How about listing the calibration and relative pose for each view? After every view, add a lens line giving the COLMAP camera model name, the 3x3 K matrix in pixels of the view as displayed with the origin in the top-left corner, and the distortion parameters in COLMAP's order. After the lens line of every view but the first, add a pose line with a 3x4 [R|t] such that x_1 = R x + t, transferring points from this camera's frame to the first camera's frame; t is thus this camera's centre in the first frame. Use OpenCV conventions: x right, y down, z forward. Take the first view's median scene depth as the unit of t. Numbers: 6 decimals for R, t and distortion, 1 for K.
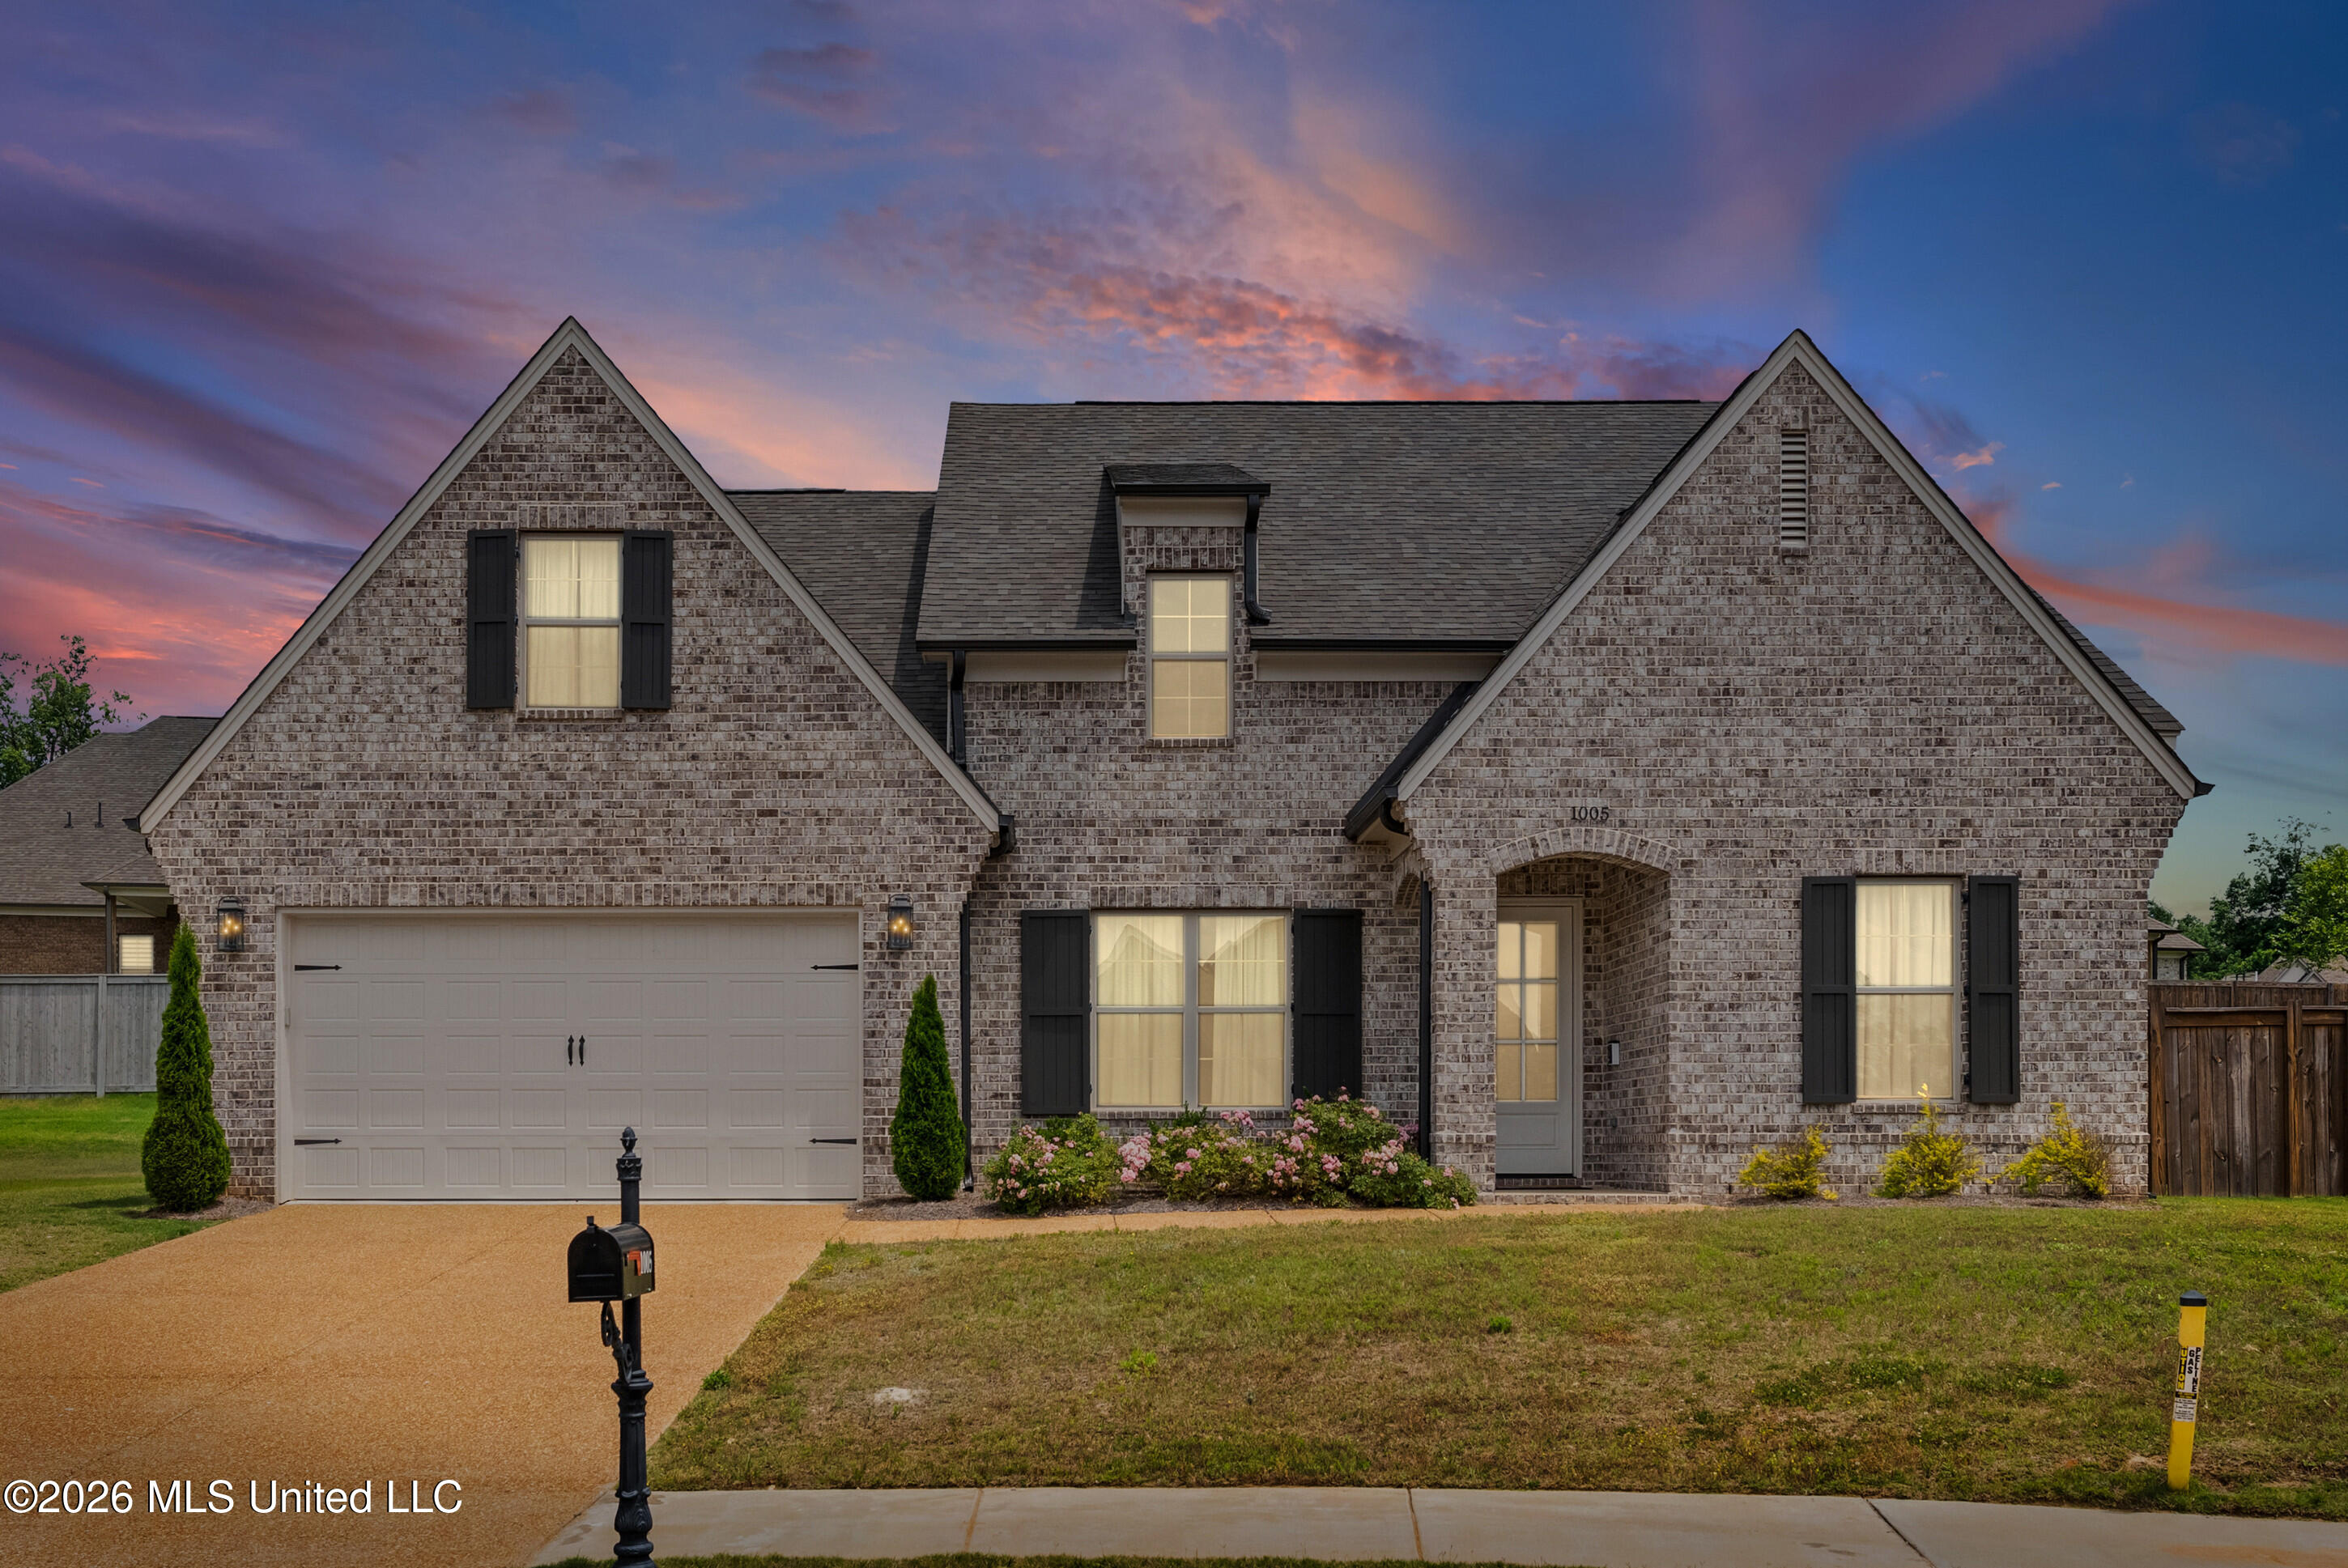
lens RADIAL K [[2046.8, 0, 1174.6], [0, 2046.8, 796.4], [0, 0, 1]] dist [0.013454, 0.008020]
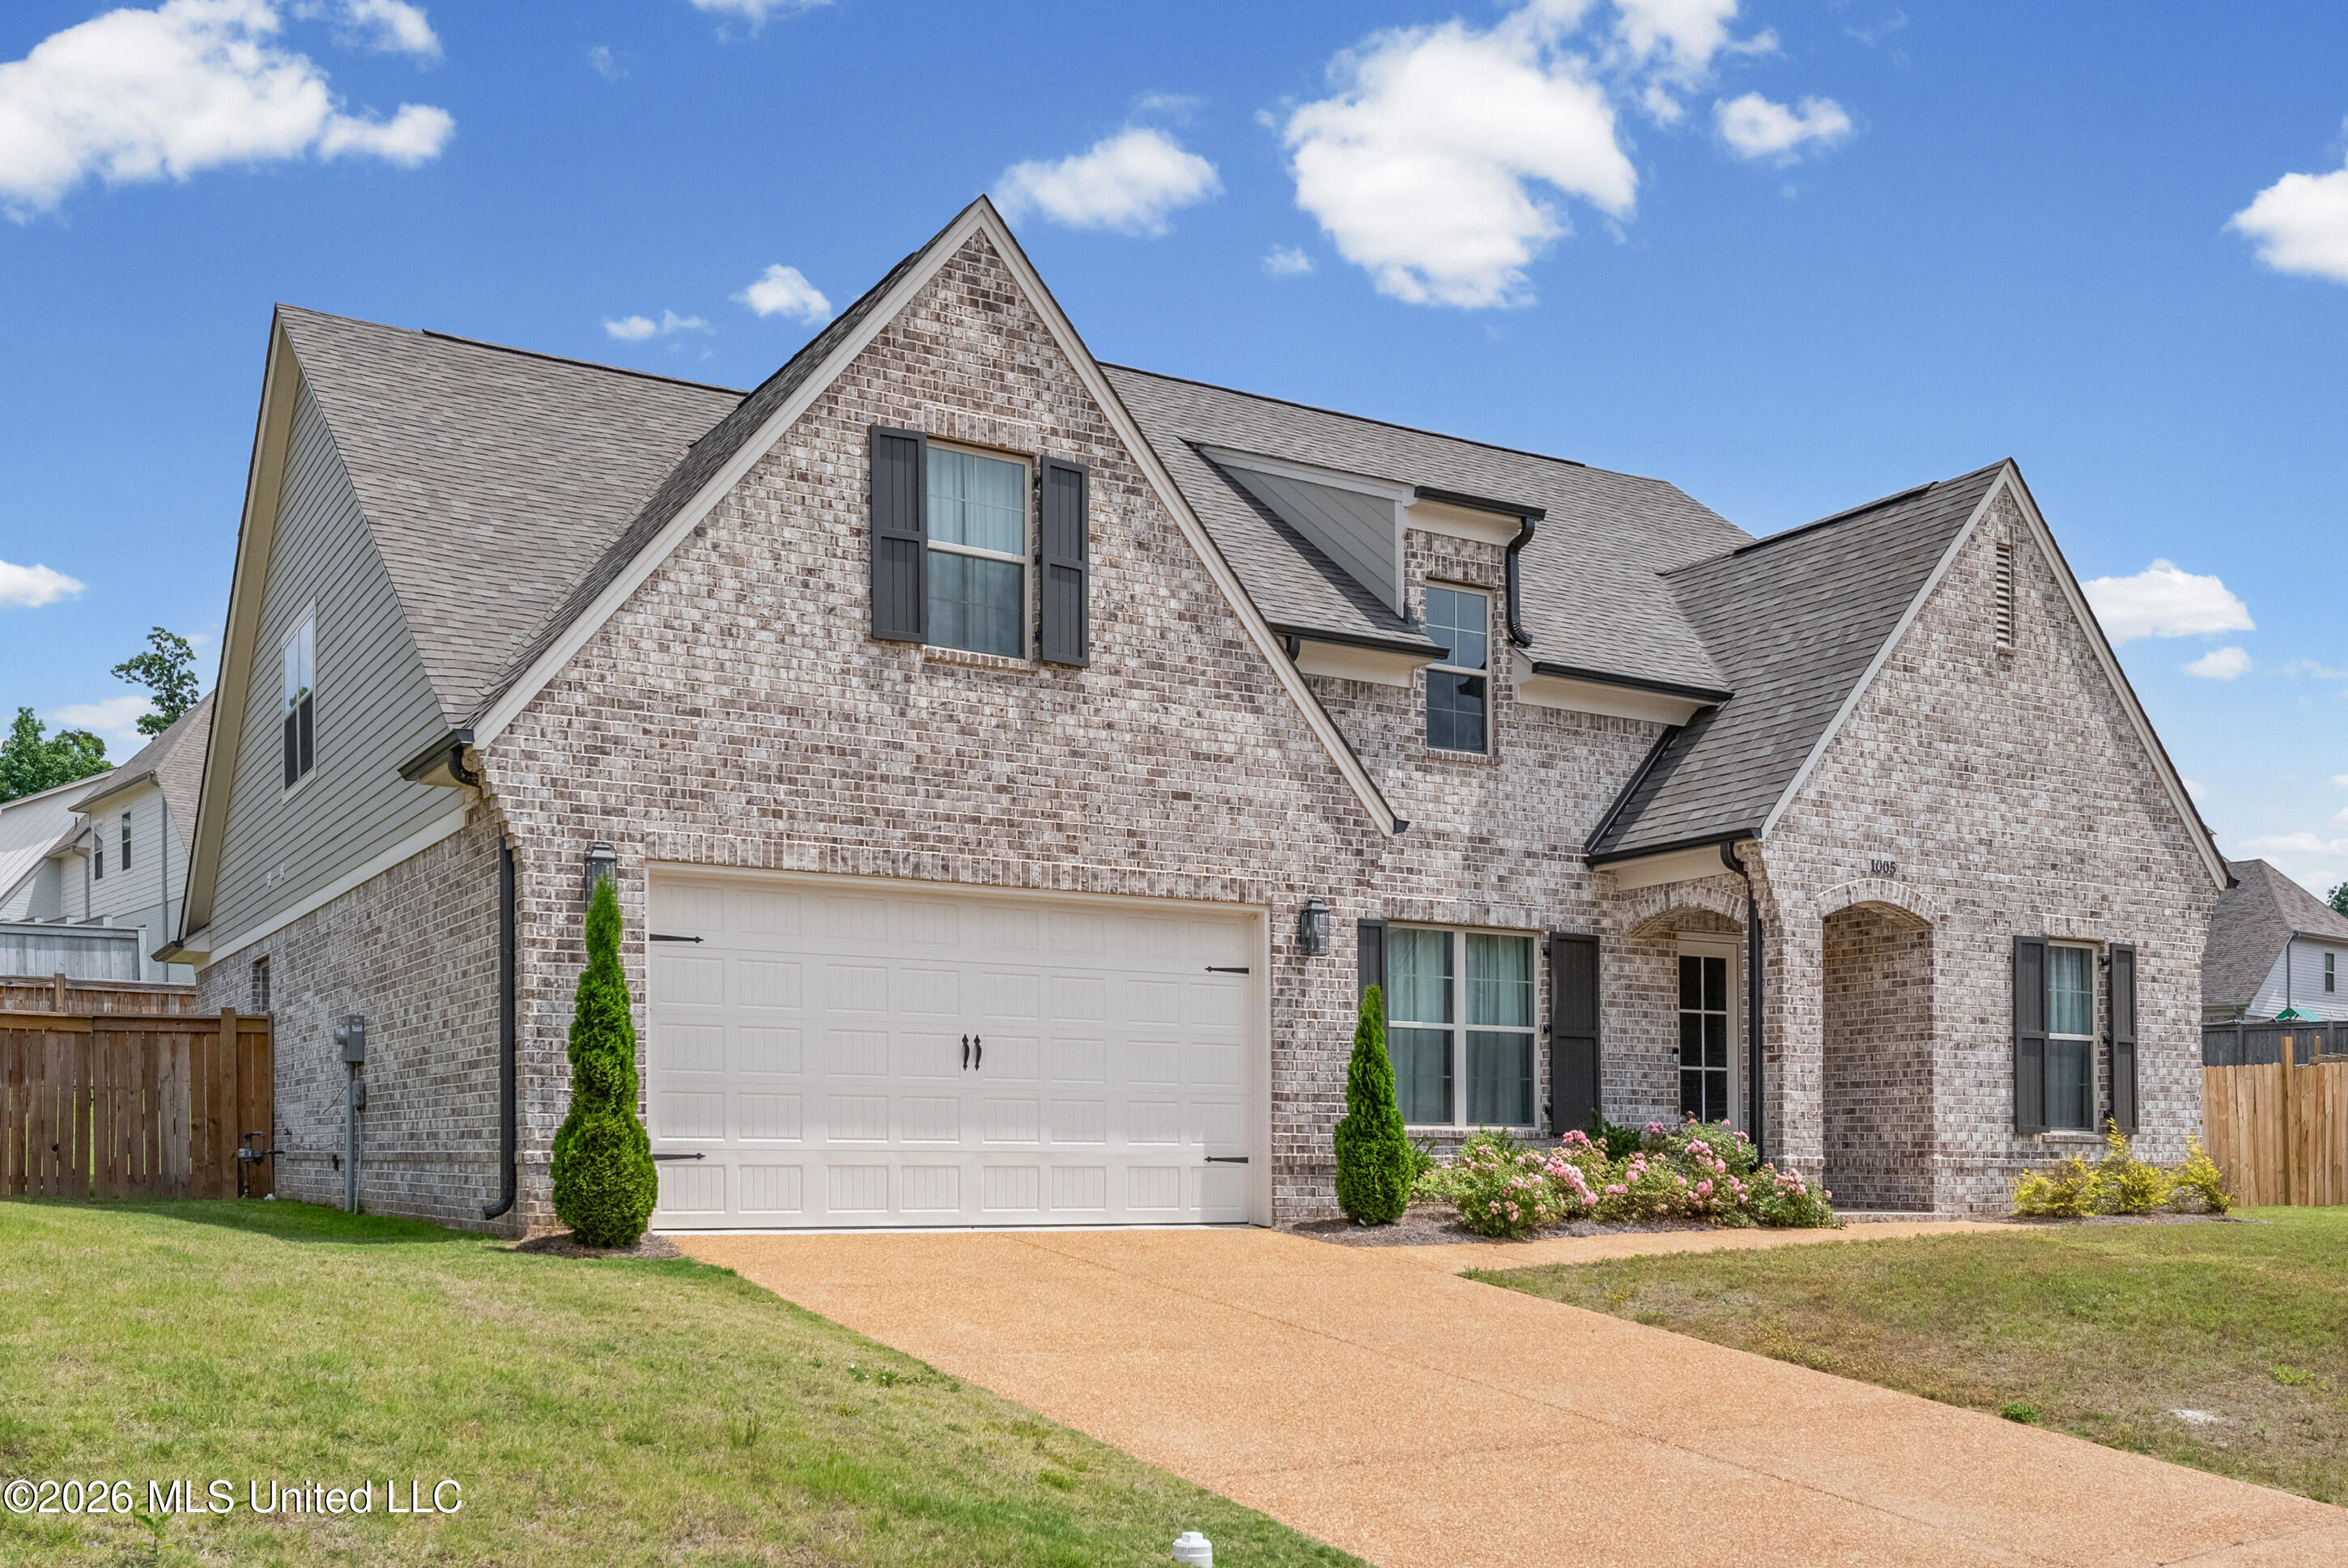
lens RADIAL K [[2183.3, 0, 1175.1], [0, 2183.3, 772.4], [0, 0, 1]] dist [0.018963, 0.000000]
pose [[0.858113, 0.094450, 0.504699, -0.689462], [-0.094324, 0.995205, -0.025869, 0.022964], [-0.504722, -0.025407, 0.862908, 0.170638]]
